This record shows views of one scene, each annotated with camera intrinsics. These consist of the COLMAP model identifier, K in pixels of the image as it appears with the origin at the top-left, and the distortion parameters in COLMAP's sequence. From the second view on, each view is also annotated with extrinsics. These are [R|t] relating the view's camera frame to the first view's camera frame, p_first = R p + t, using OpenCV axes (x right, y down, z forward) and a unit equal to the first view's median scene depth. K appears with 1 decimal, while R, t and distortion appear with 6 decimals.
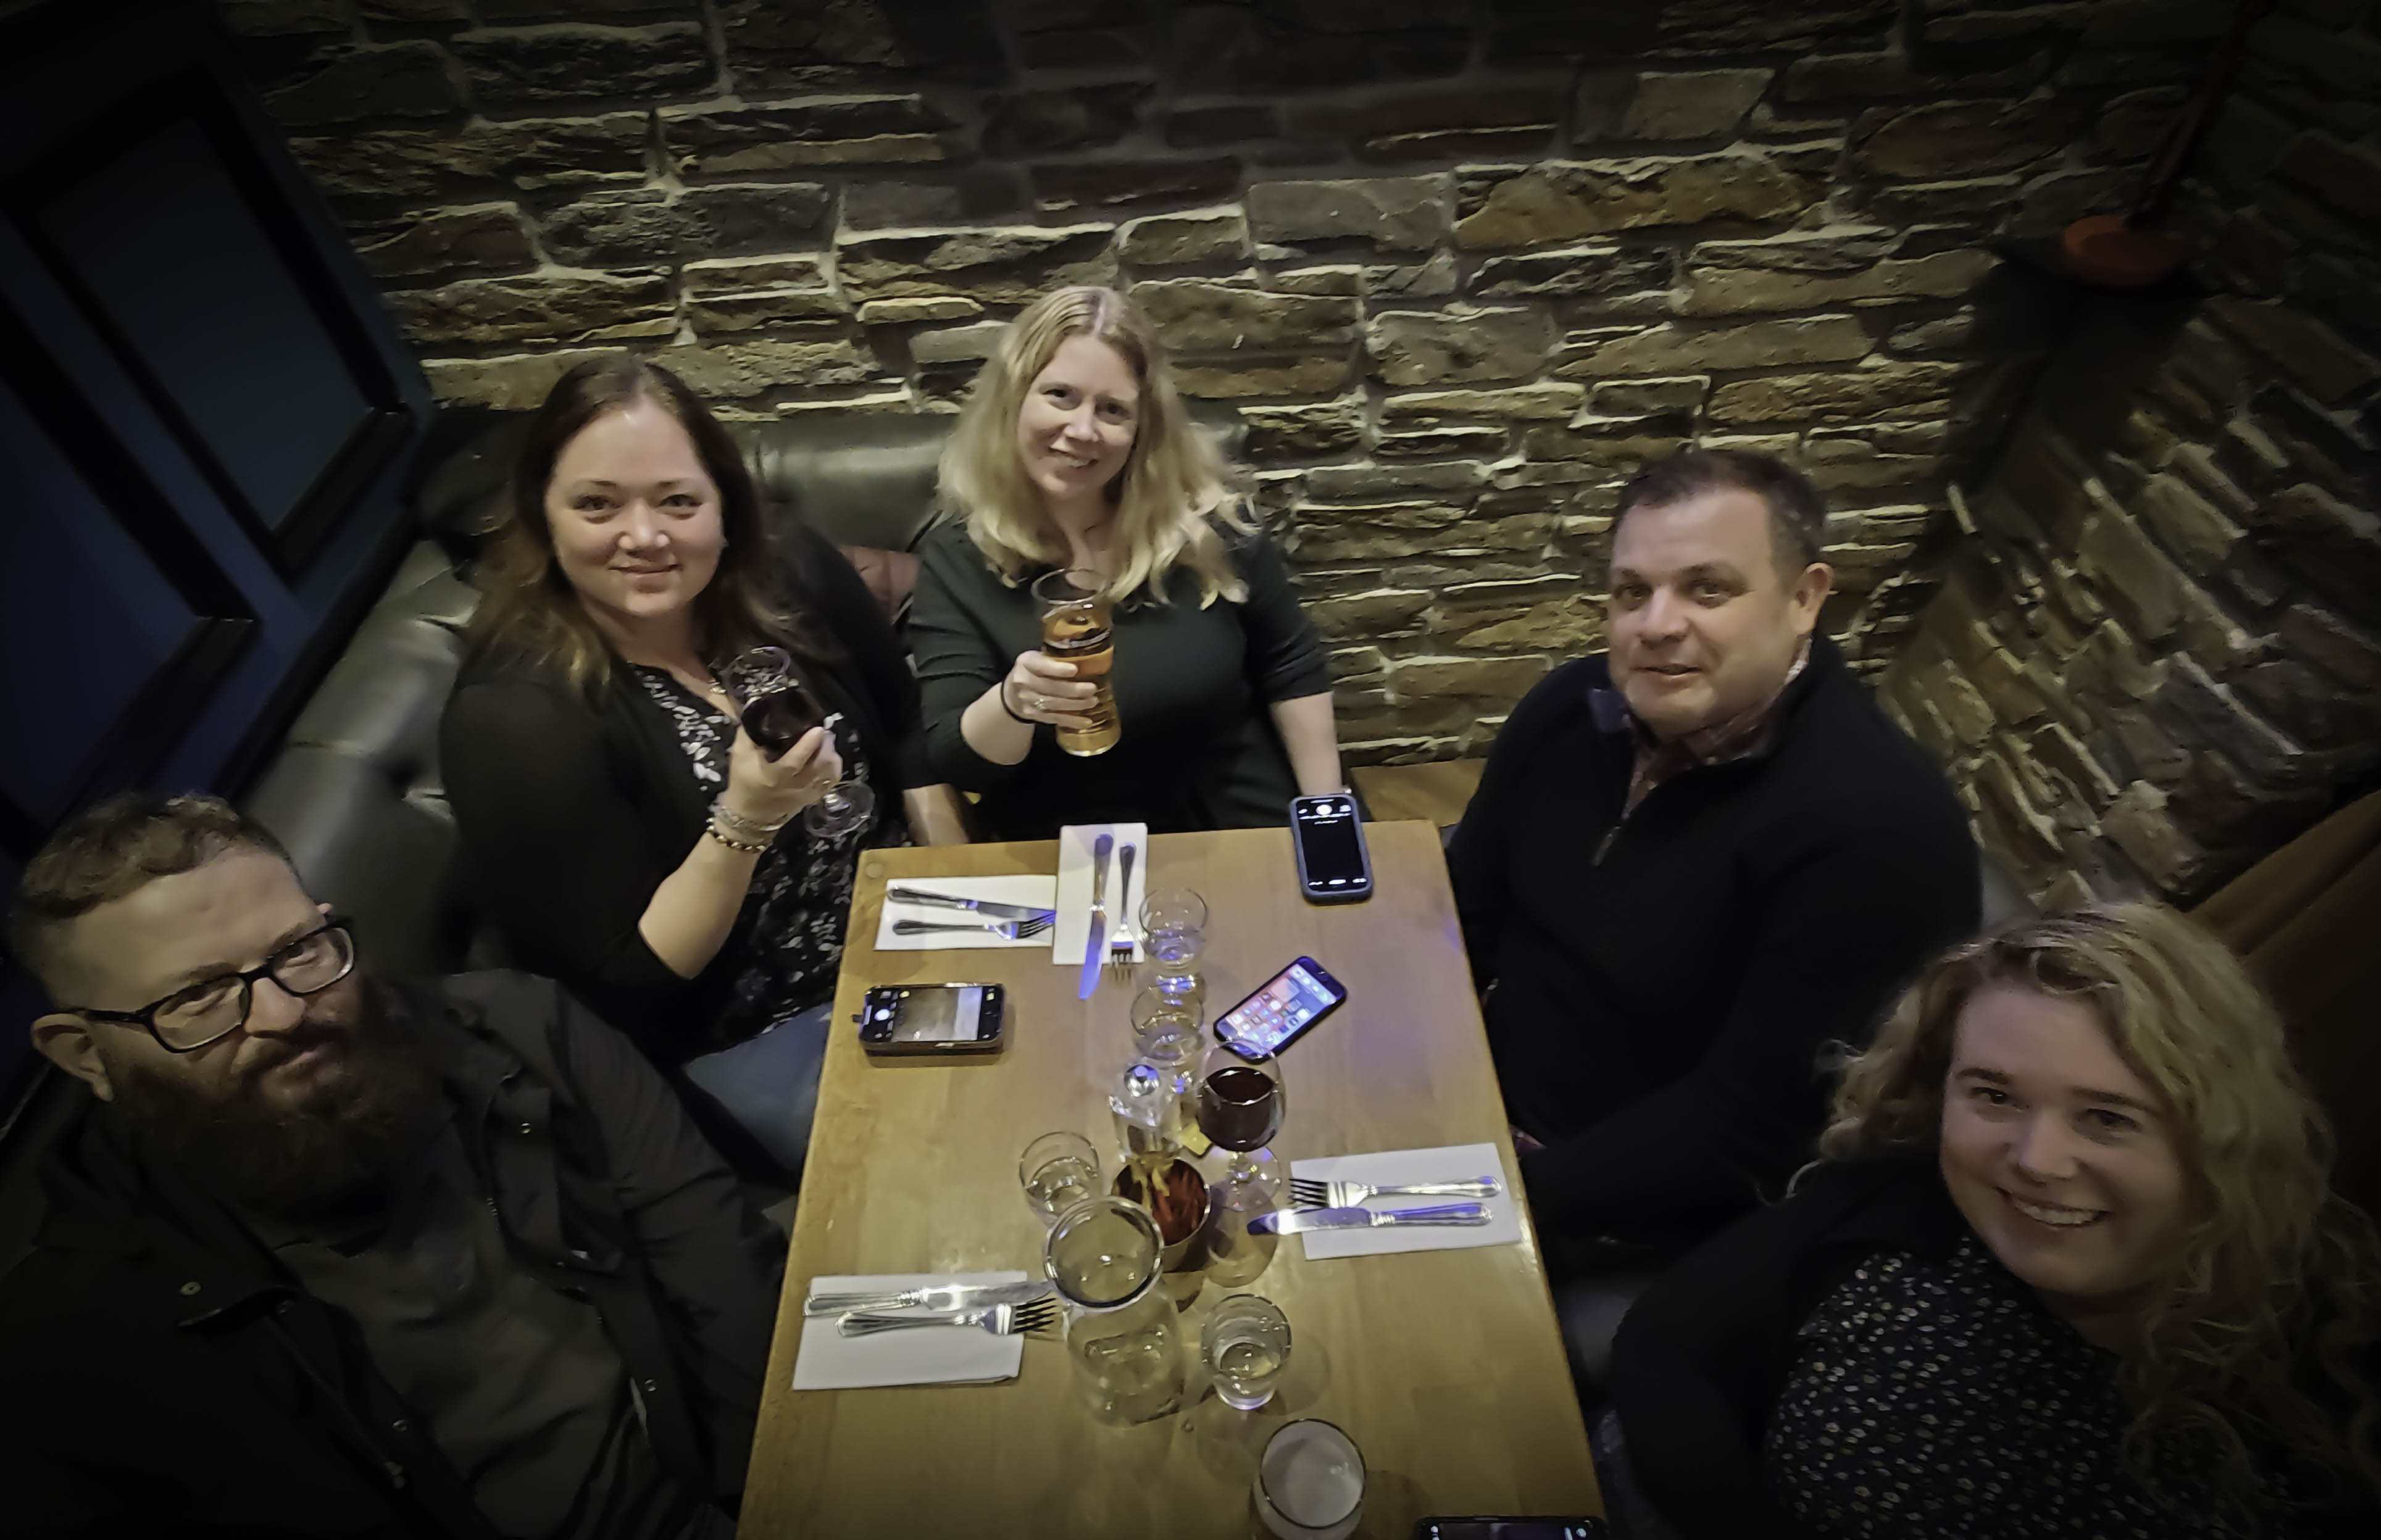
lens RADIAL K [[942.1, 0, 1189.7], [0, 942.1, 771.4], [0, 0, 1]] dist [0.000931, 0.000054]
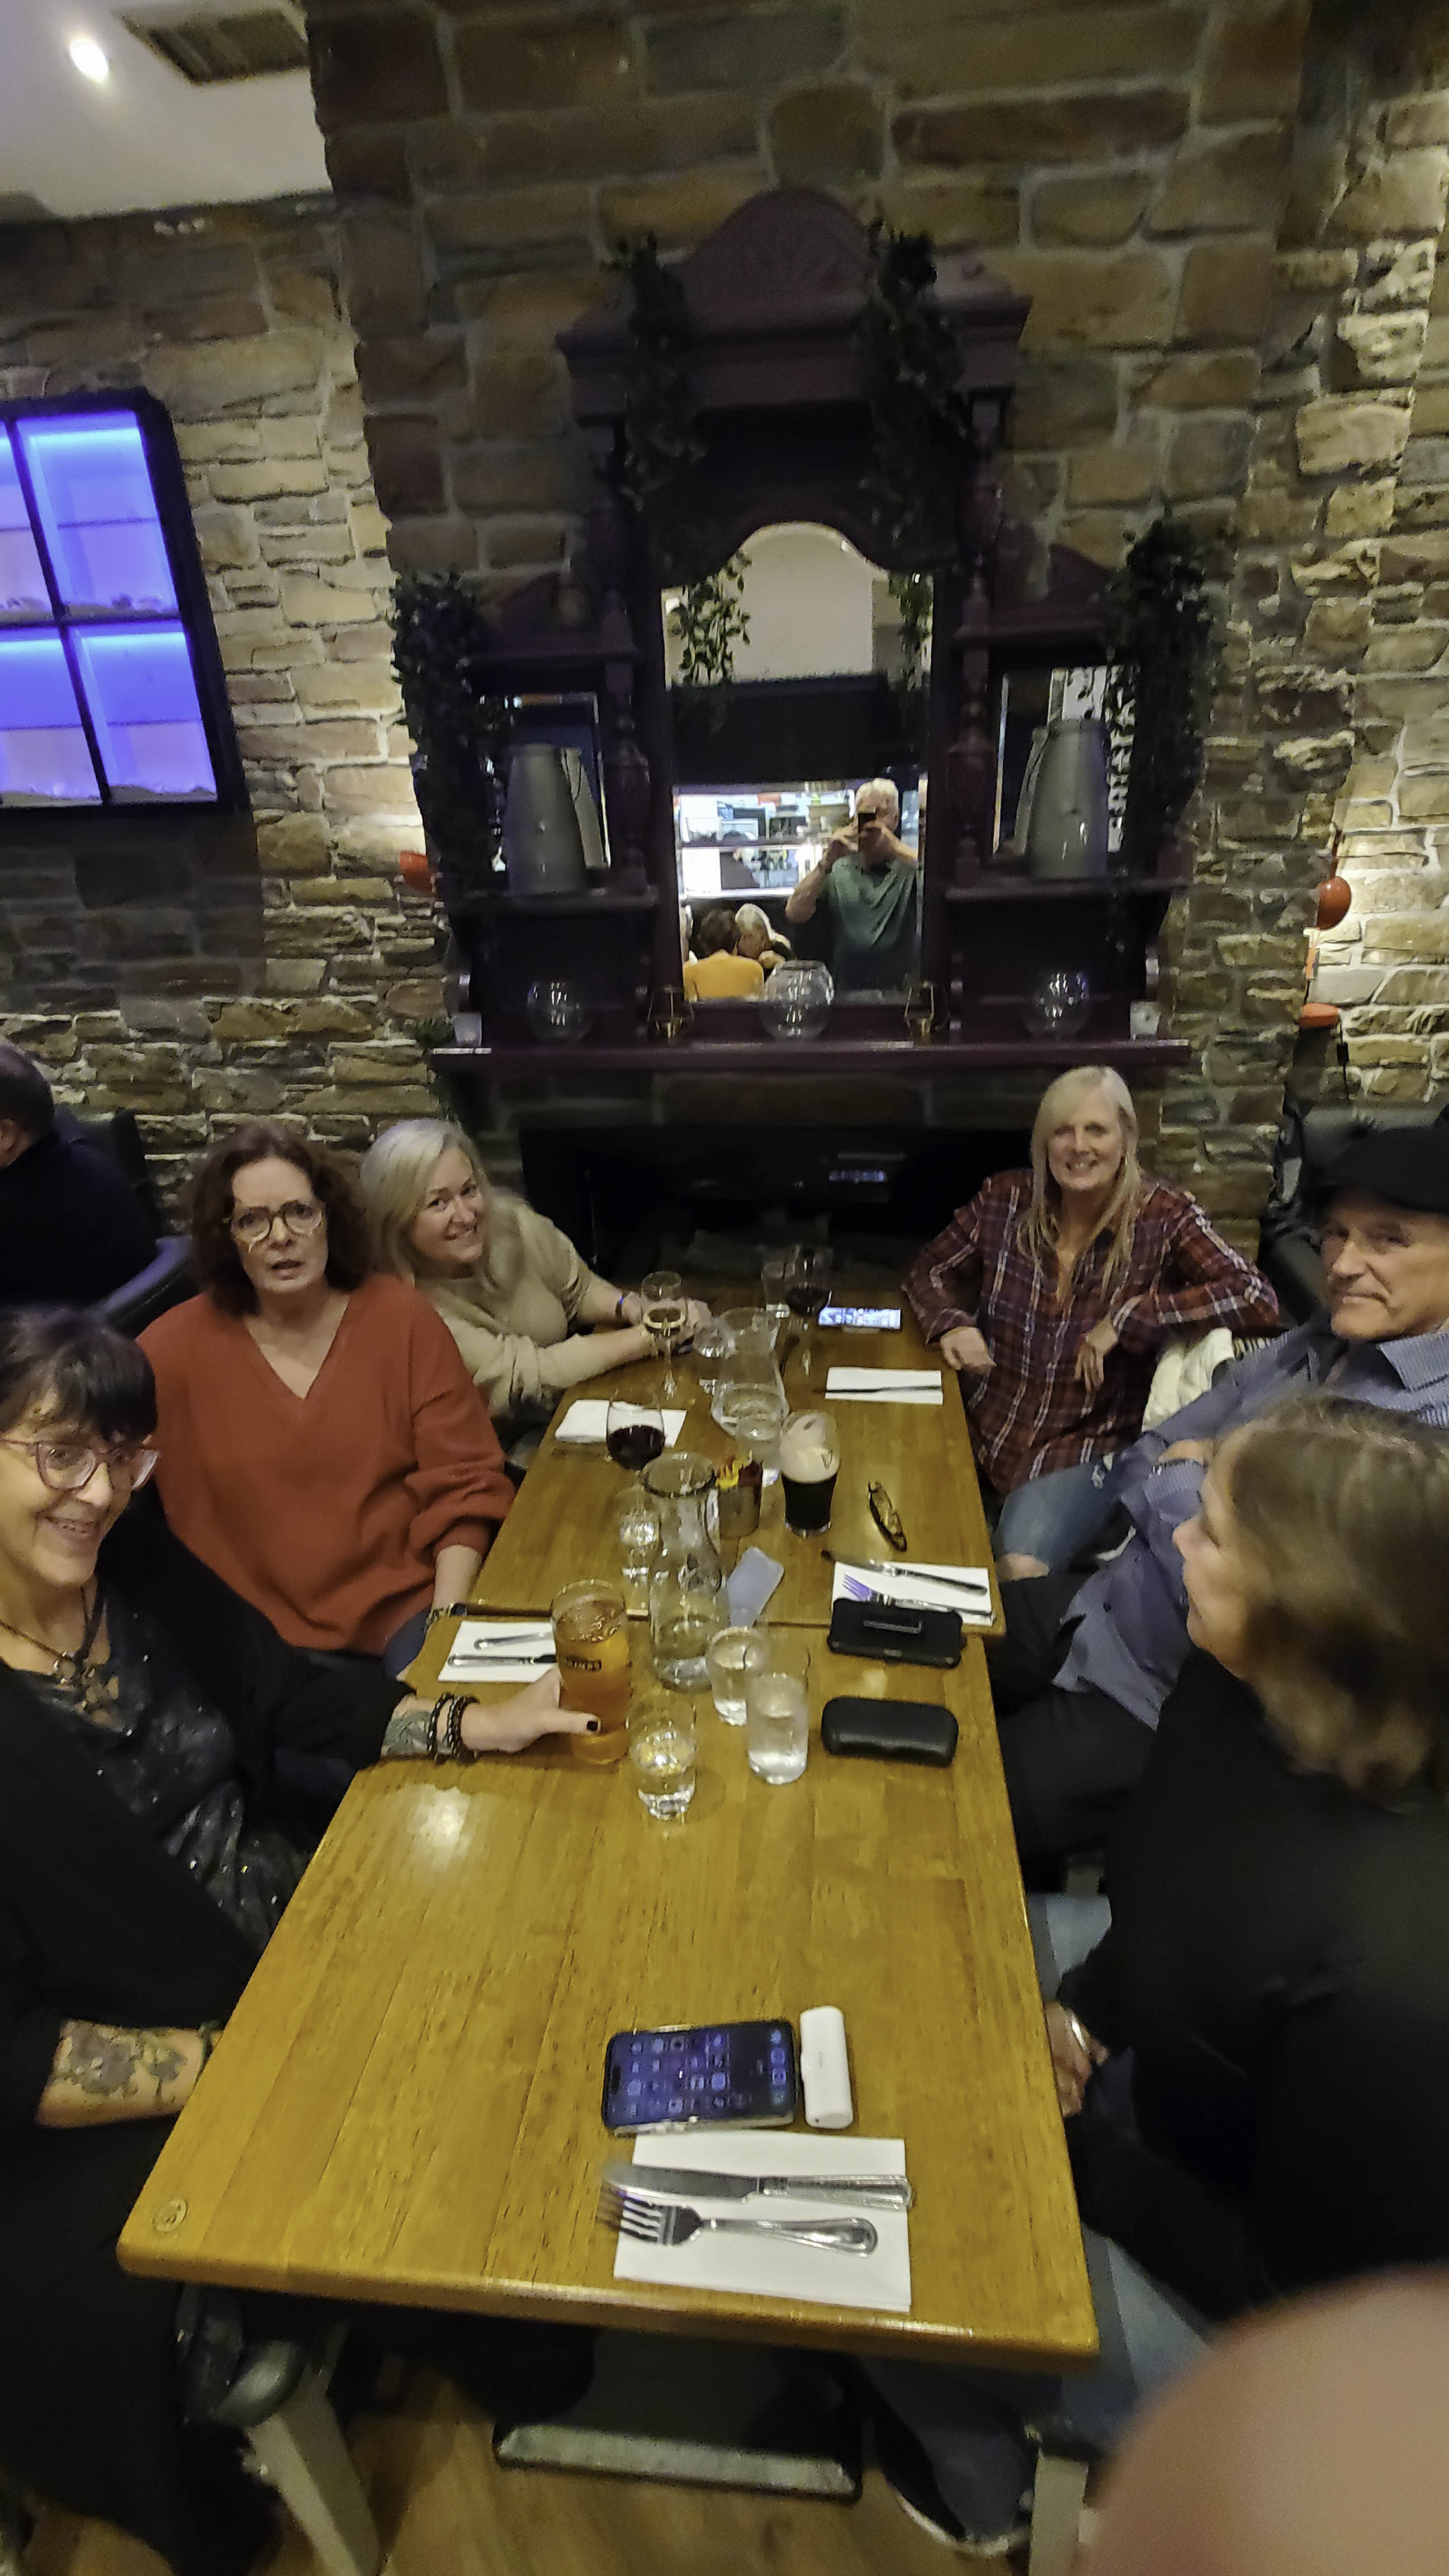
lens RADIAL K [[1005.5, 0, 733.9], [0, 1005.5, 1290.1], [0, 0, 1]] dist [0.000373, 0.000003]
pose [[0.967527, 0.115599, -0.224787, 1.731641], [-0.180882, 0.937820, -0.296268, 0.297262], [0.176562, 0.327307, 0.928276, -0.469696]]
